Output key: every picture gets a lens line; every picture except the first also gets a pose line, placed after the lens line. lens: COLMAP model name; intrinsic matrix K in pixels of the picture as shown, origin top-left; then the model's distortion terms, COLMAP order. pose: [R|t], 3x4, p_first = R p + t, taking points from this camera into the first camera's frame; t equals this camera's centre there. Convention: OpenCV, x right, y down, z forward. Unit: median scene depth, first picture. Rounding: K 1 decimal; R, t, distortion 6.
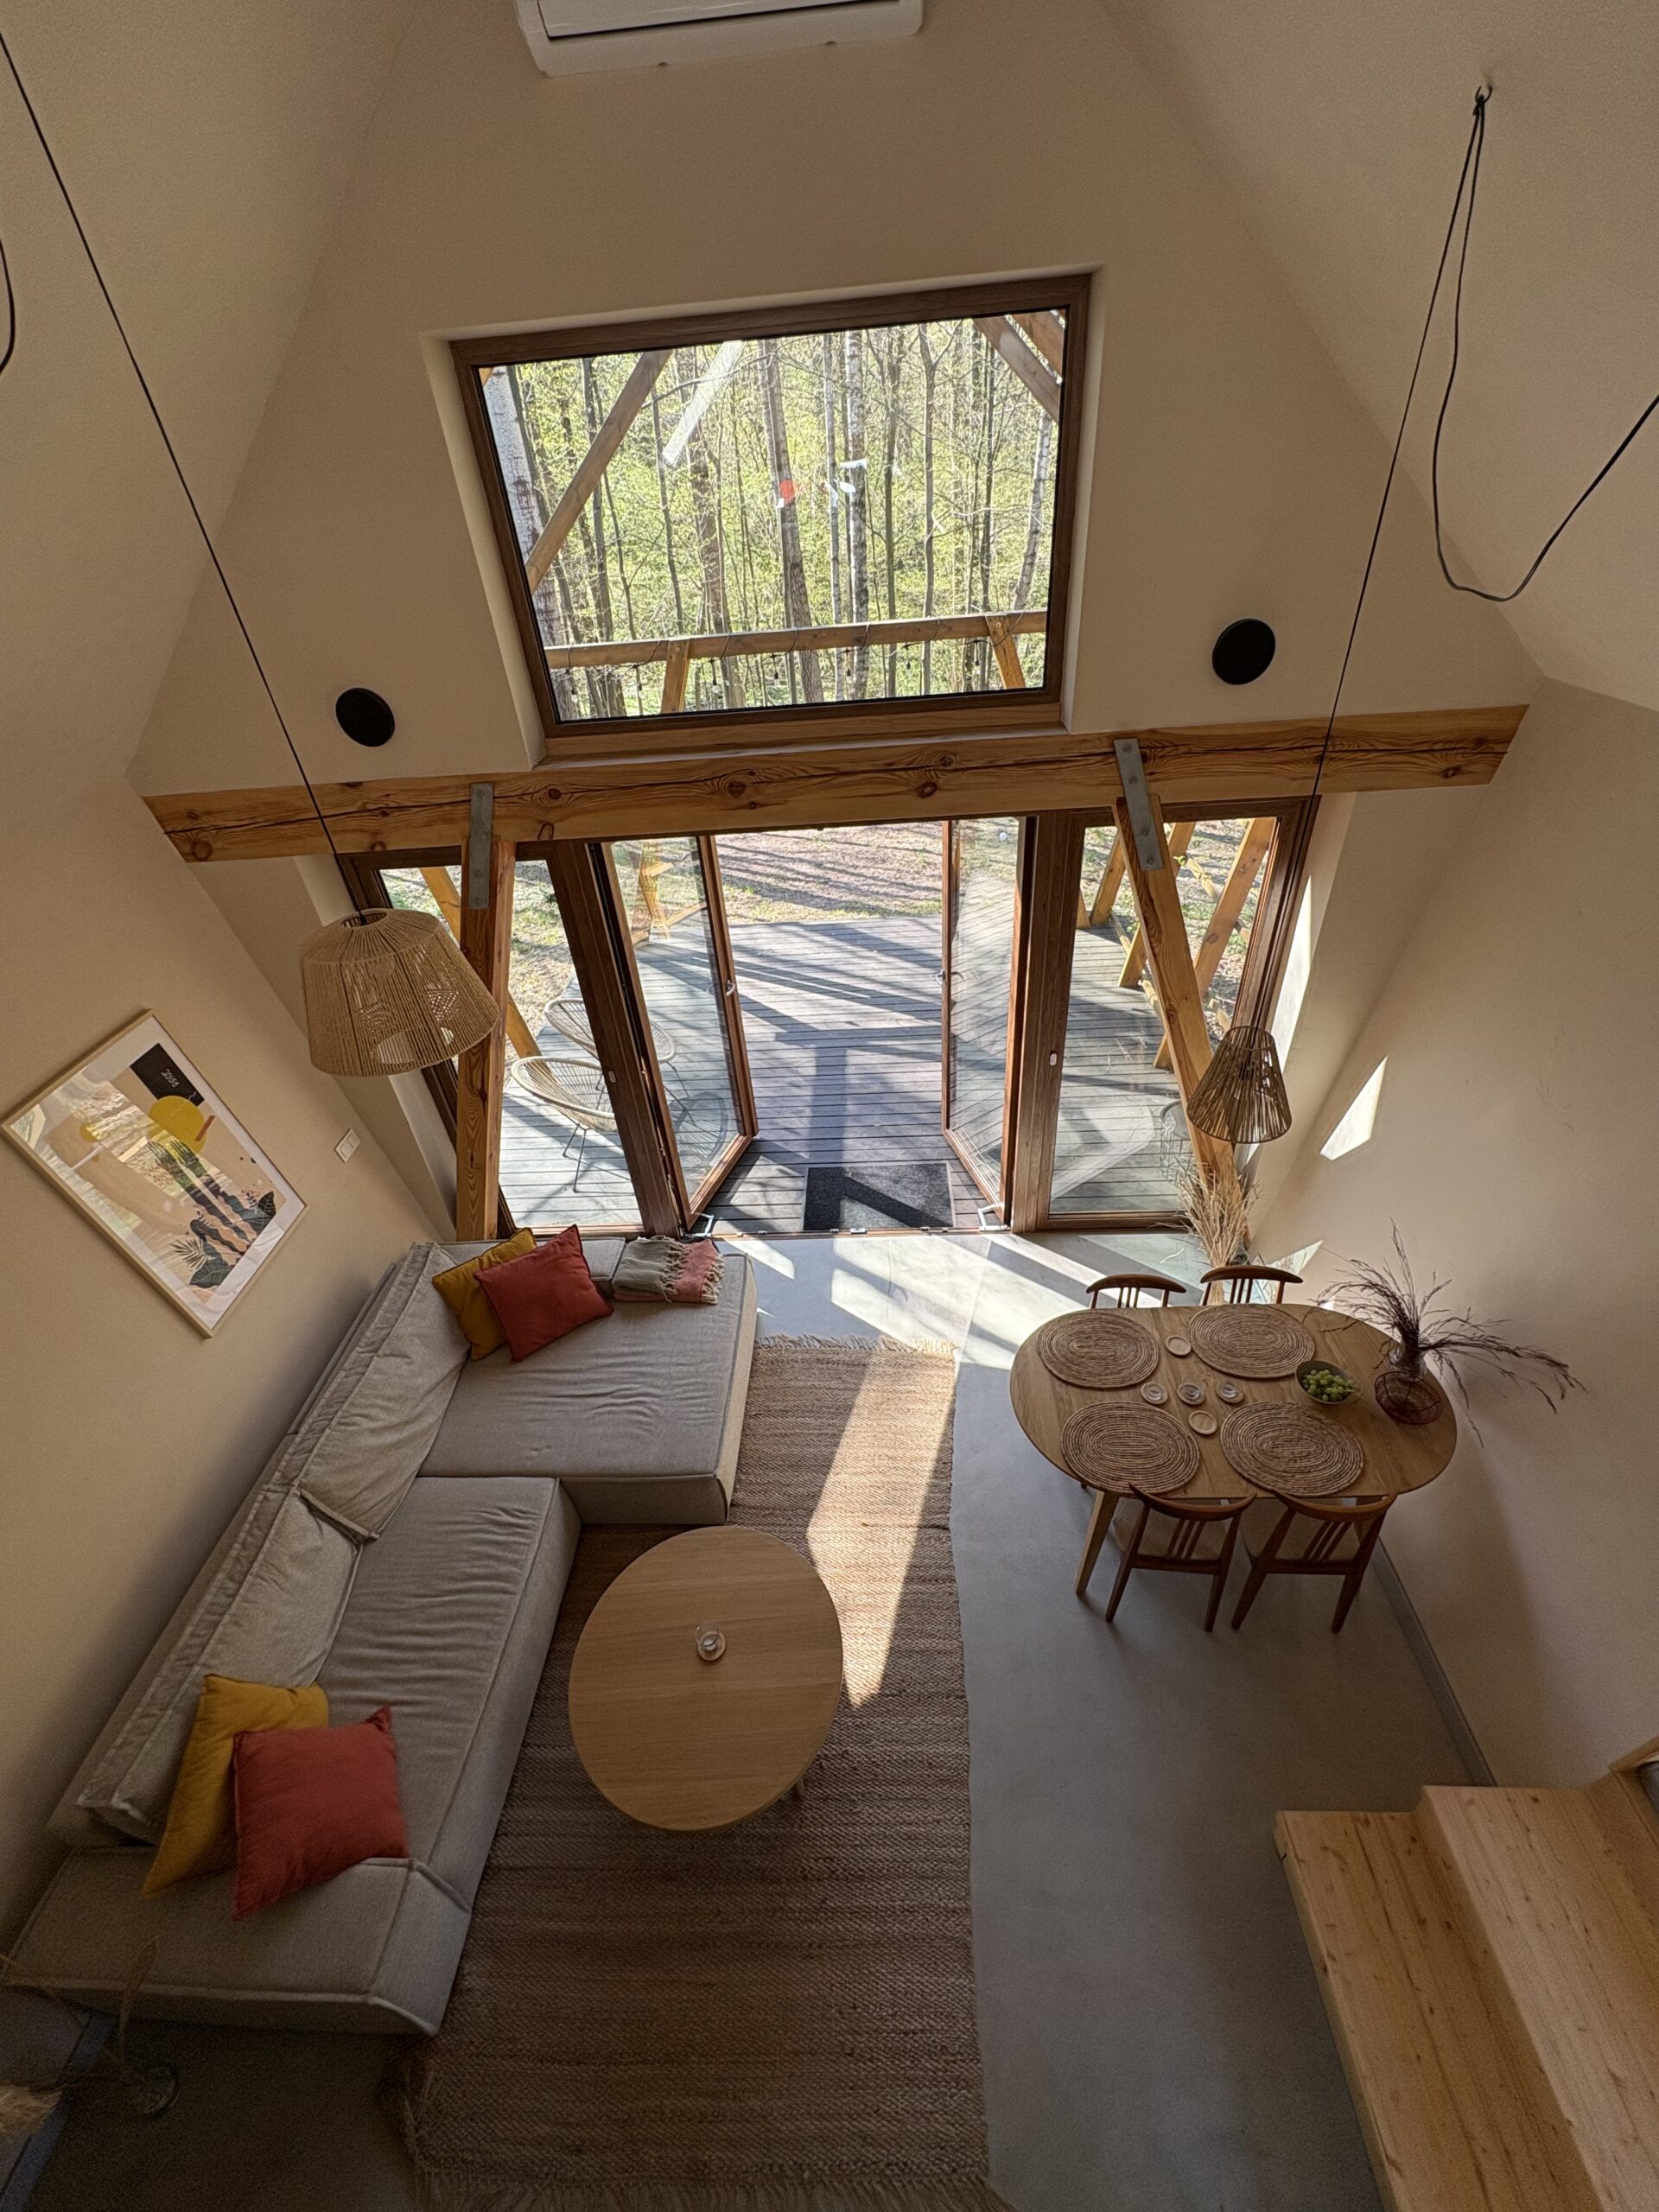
lens RADIAL K [[874.3, 0, 830.4], [0, 874.3, 1101.1], [0, 0, 1]] dist [-0.001632, 0.000389]
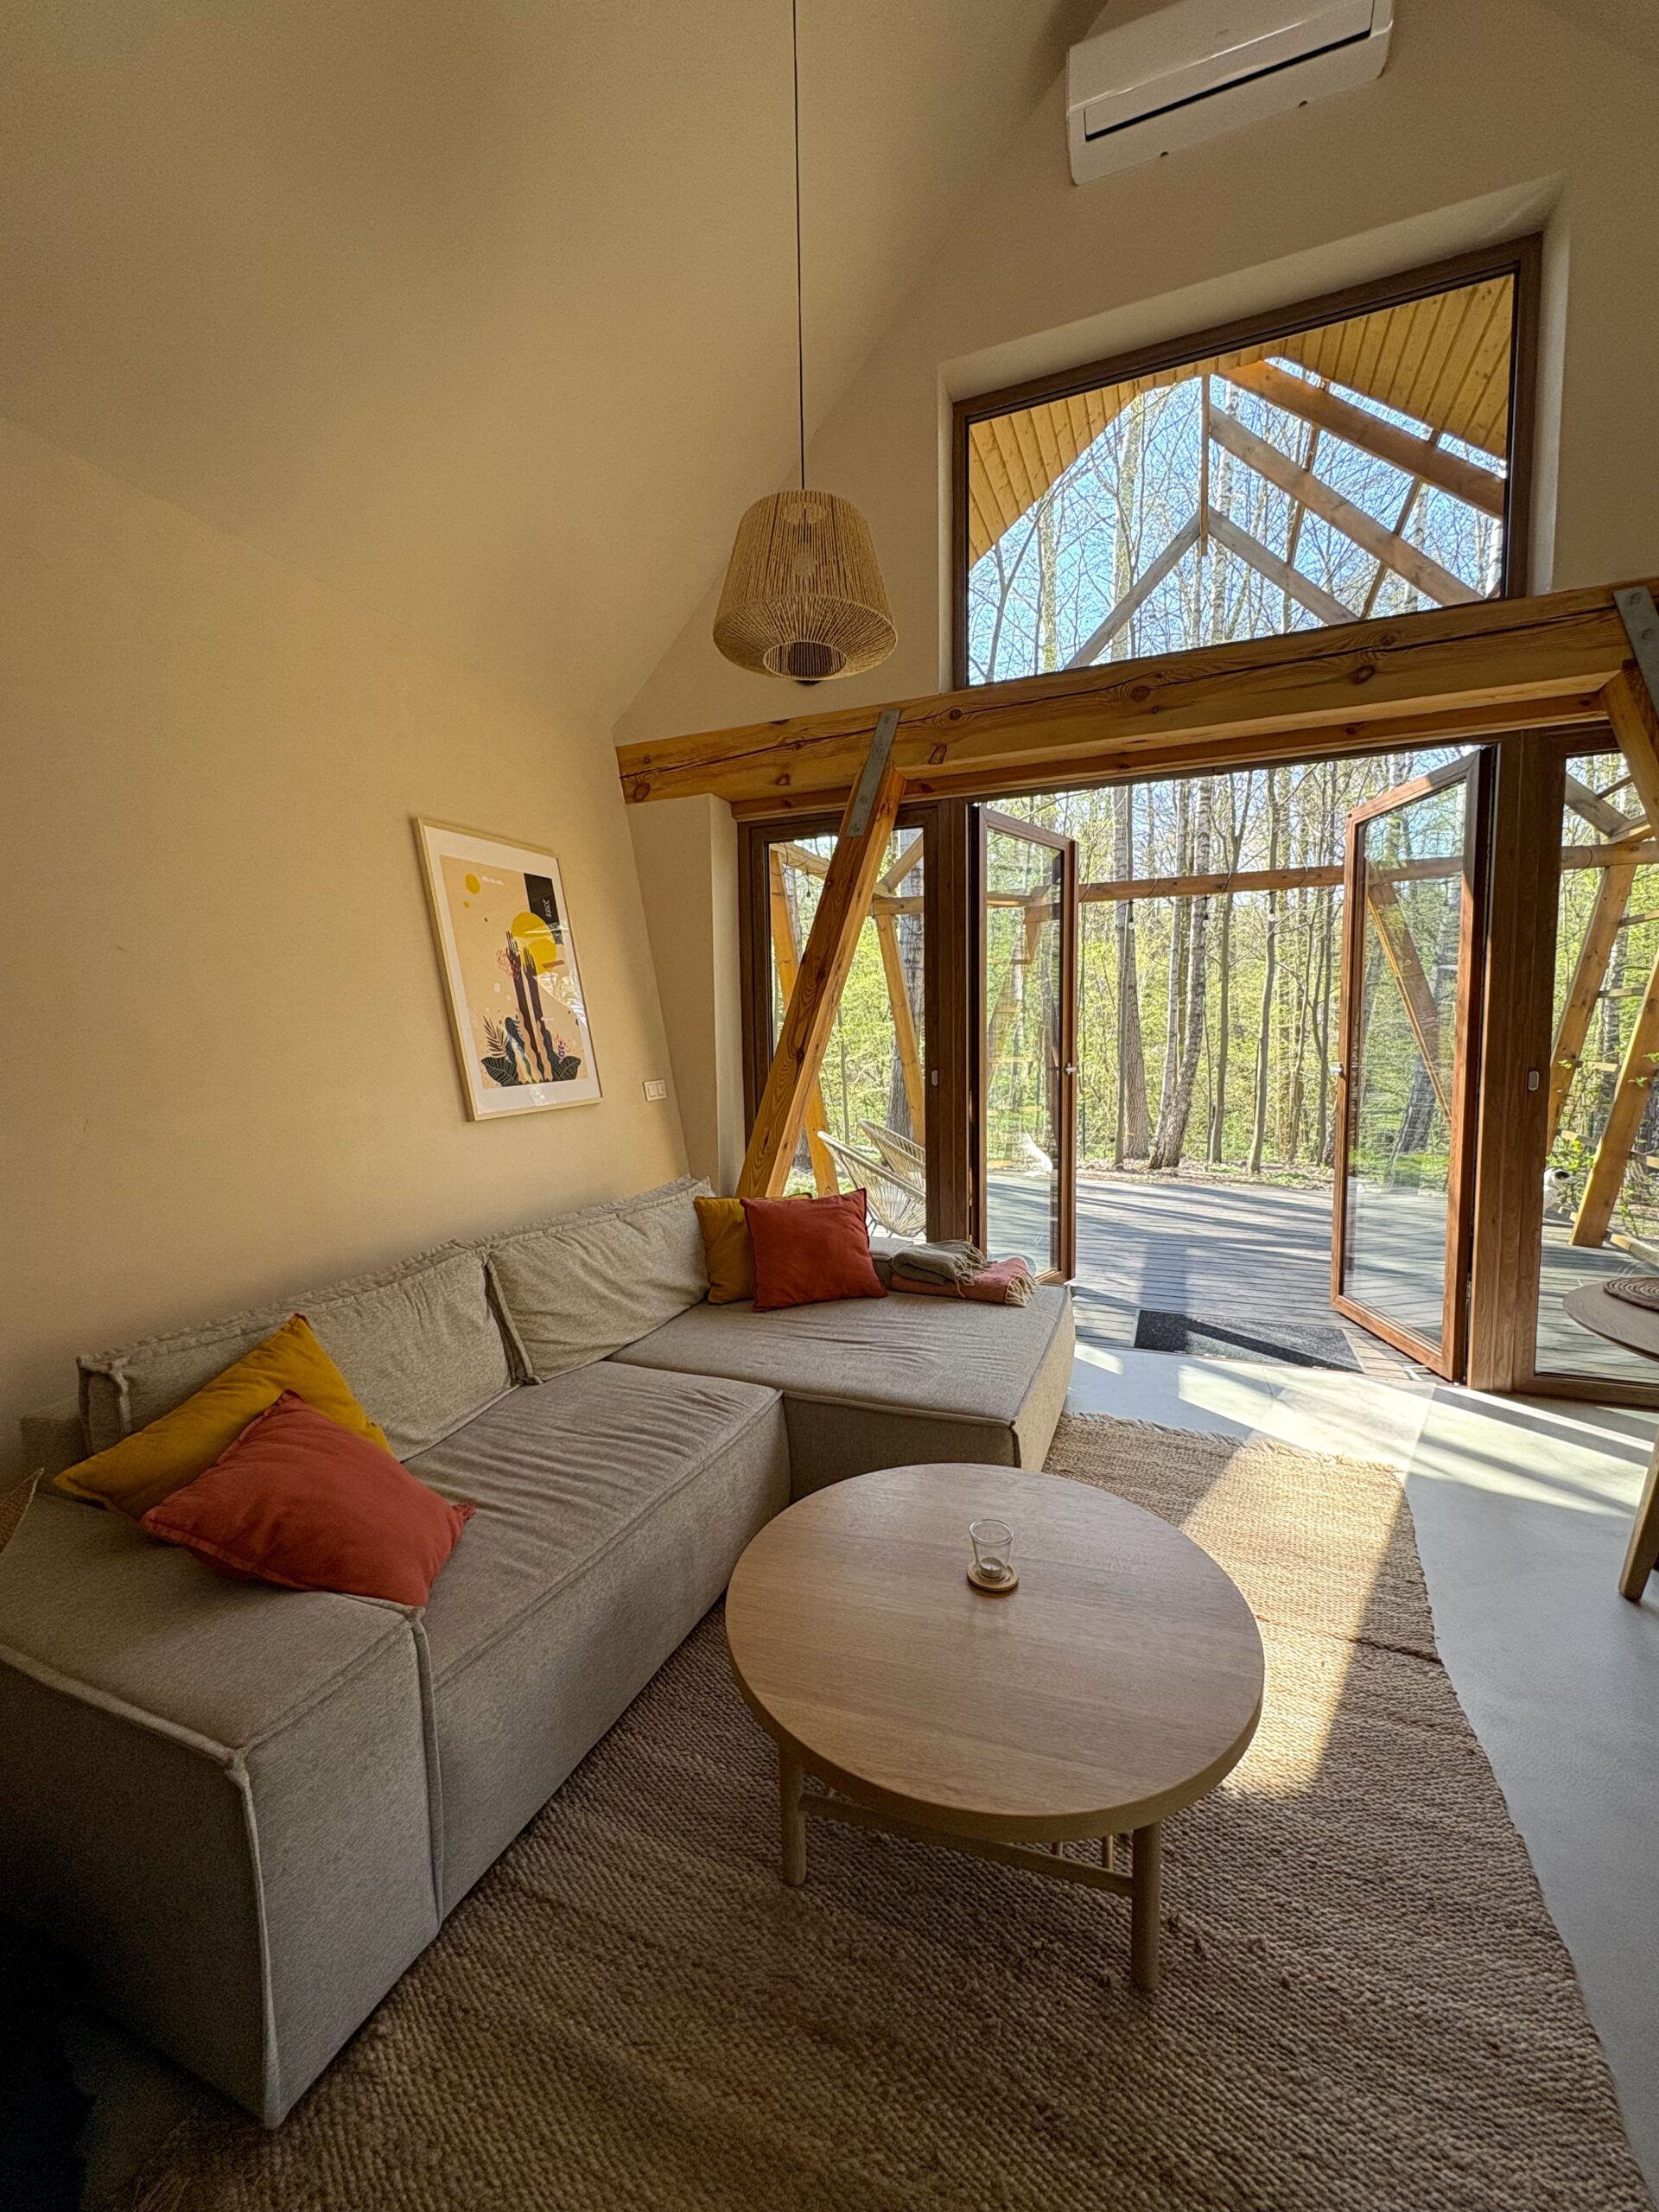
lens RADIAL K [[874.3, 0, 829.6], [0, 874.3, 1105.7], [0, 0, 1]] dist [-0.001632, 0.000389]
pose [[0.938344, 0.086111, -0.334806, -0.065410], [-0.240982, 0.857325, -0.454886, 0.563370], [0.247867, 0.507522, 0.825217, 0.333477]]
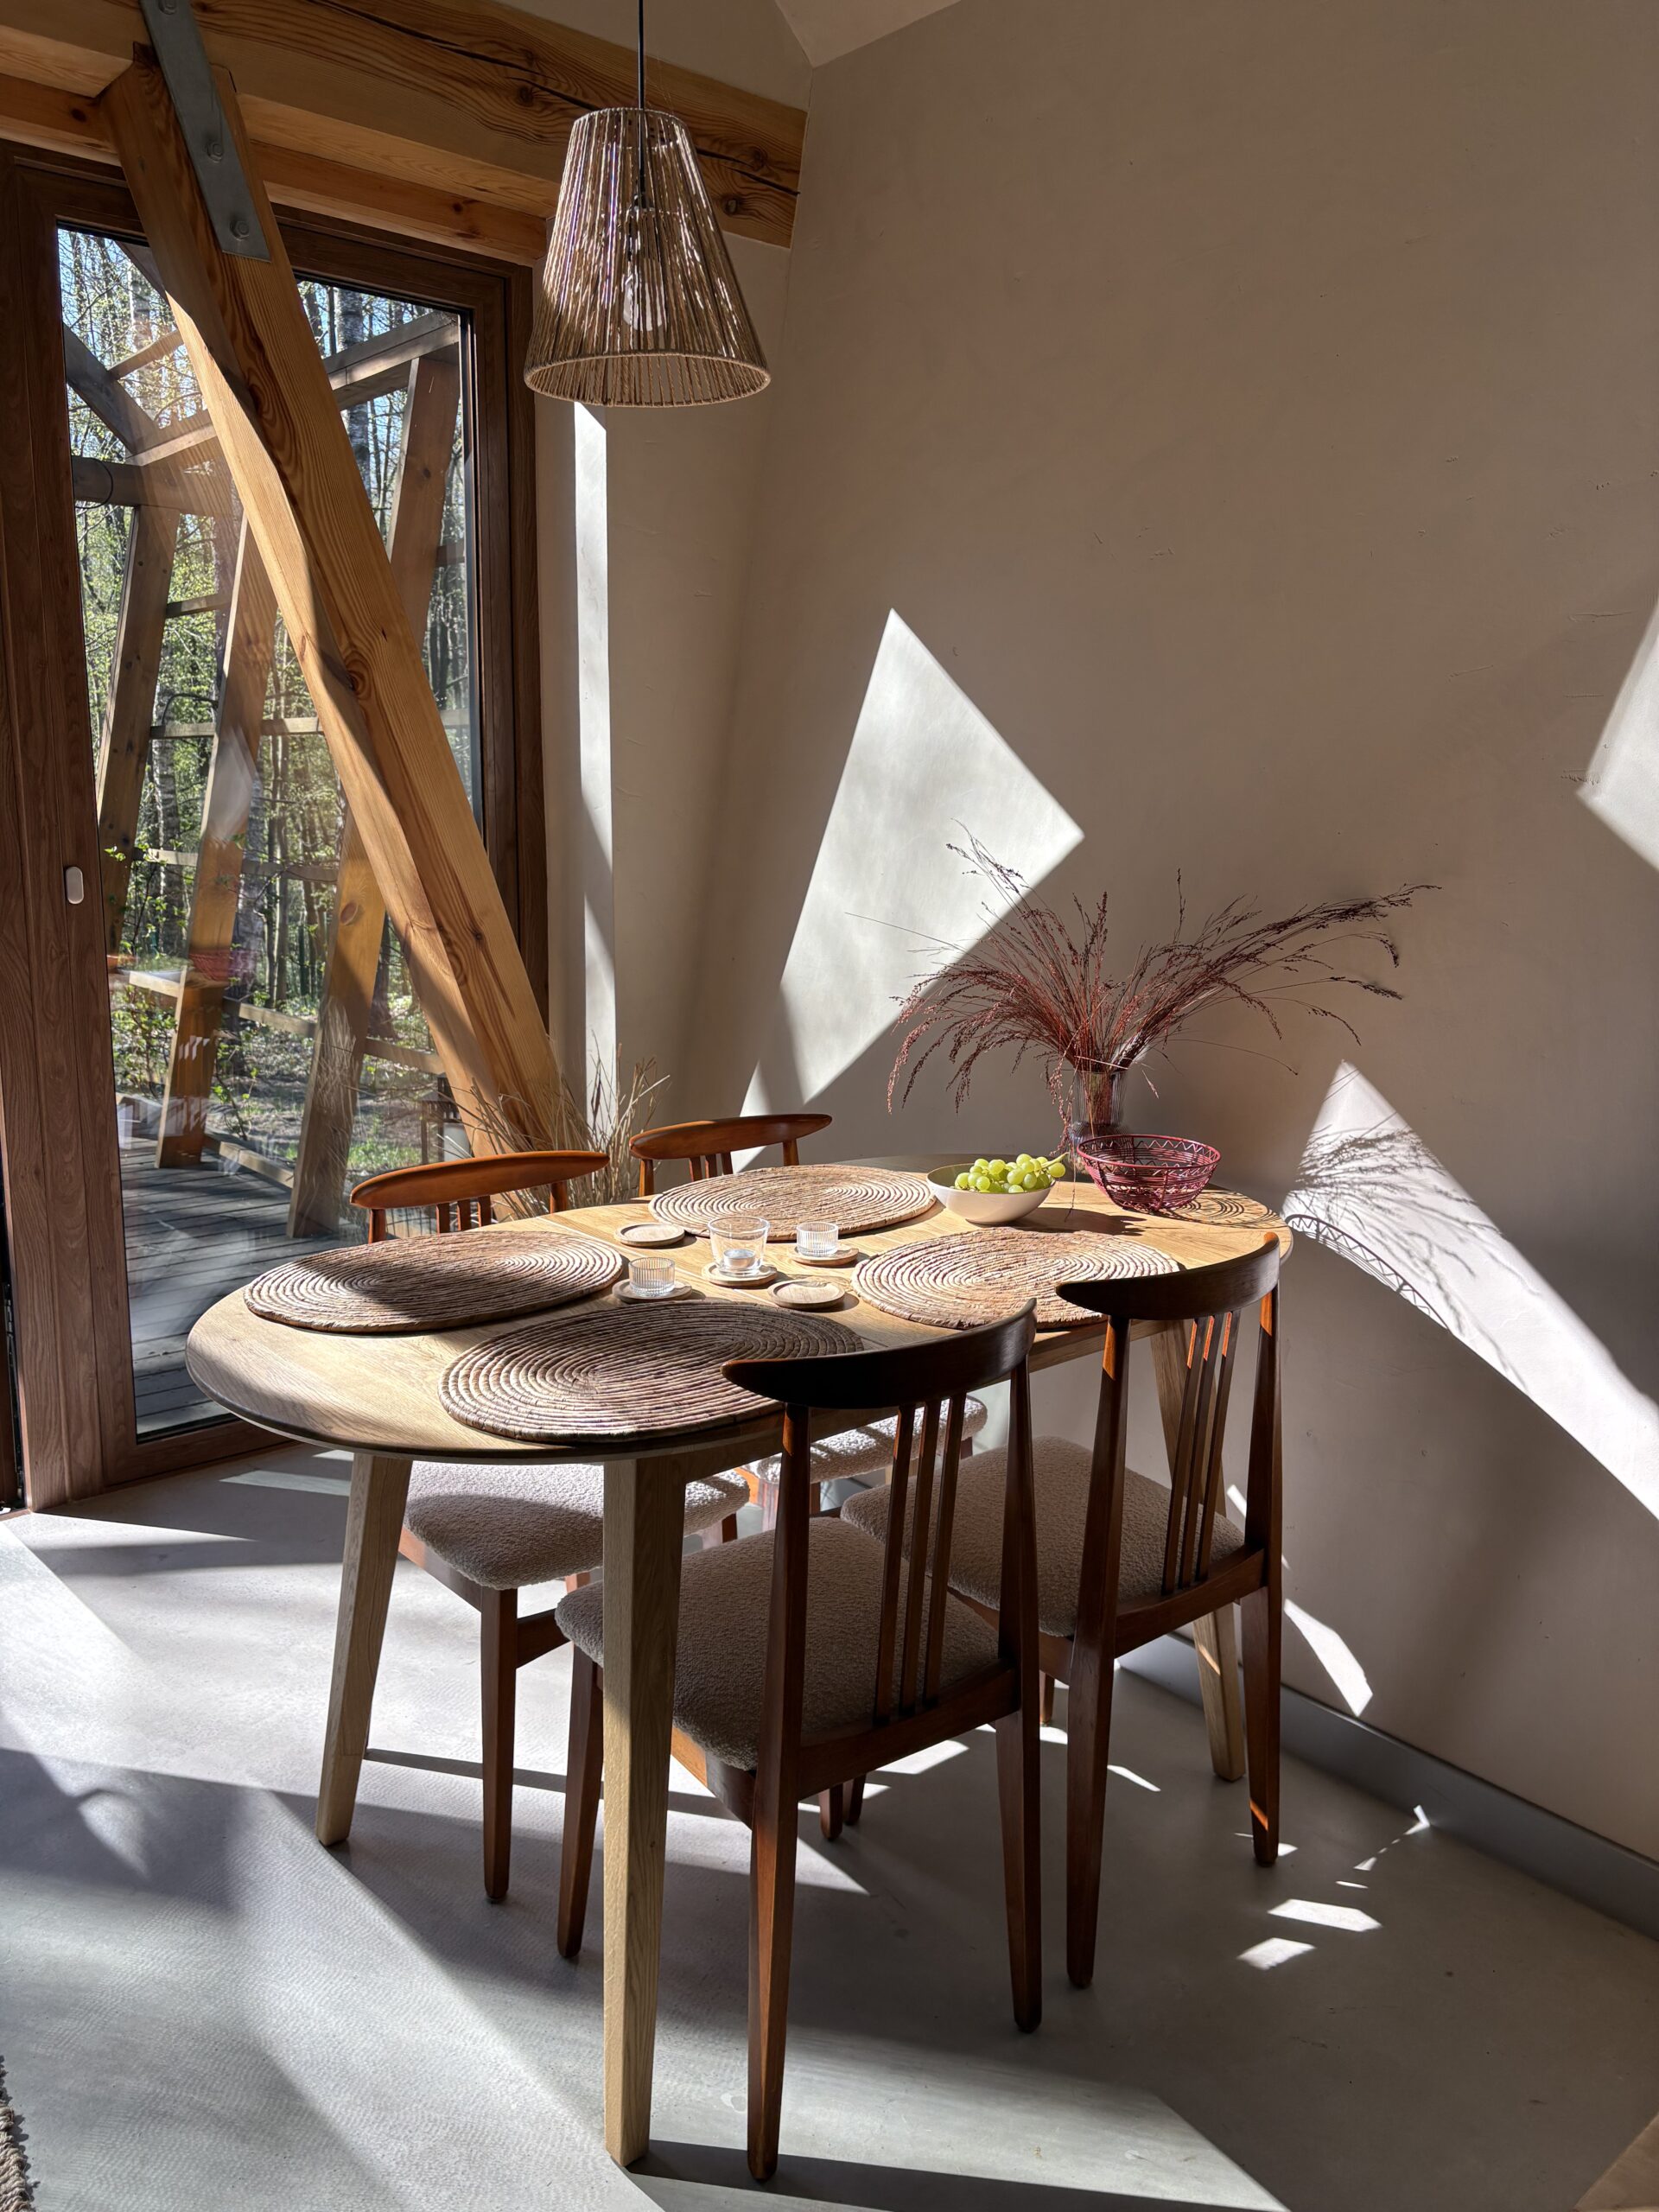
lens RADIAL K [[1687.1, 0, 834.6], [0, 1687.1, 1106.6], [0, 0, 1]] dist [0.000209, -0.008524]
pose [[0.727762, -0.040033, 0.684660, -0.002437], [0.341946, 0.886542, -0.311635, 0.466488], [-0.594504, 0.460913, 0.658881, 0.491057]]
